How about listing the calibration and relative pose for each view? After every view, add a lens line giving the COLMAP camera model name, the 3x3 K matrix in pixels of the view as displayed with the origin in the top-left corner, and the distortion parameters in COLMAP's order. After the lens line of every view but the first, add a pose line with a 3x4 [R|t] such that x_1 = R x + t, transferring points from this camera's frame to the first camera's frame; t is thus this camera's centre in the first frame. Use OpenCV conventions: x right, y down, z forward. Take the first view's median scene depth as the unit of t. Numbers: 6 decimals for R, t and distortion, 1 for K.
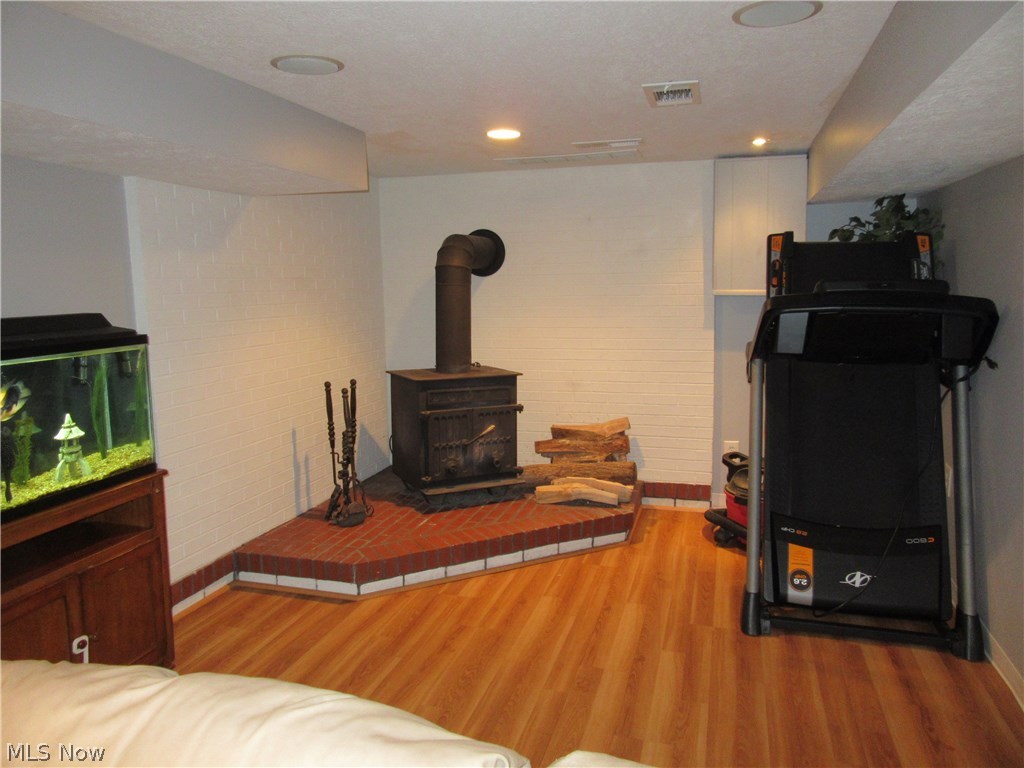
lens RADIAL K [[766.2, 0, 513.0], [0, 766.2, 387.6], [0, 0, 1]] dist [0.002018, 0.006840]
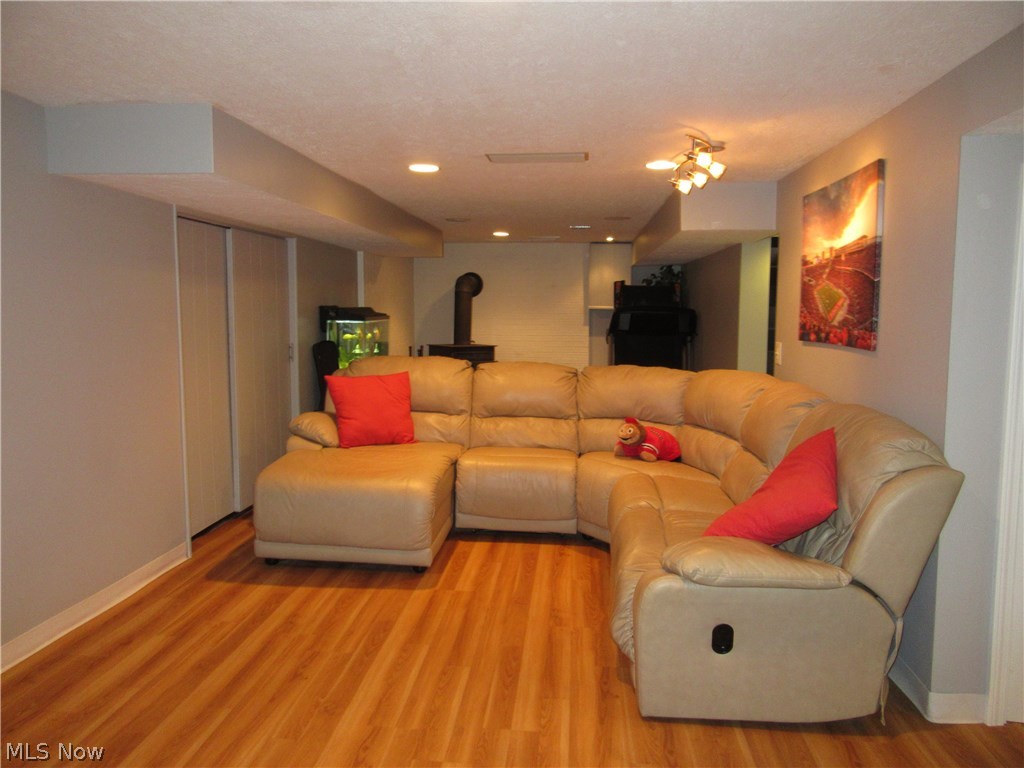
lens RADIAL K [[766.2, 0, 511.5], [0, 766.2, 380.4], [0, 0, 1]] dist [0.002018, 0.006840]
pose [[0.980799, 0.004651, 0.194963, -0.350998], [0.004223, 0.998975, -0.045076, 0.167243], [-0.194973, 0.045034, 0.979774, -0.991872]]
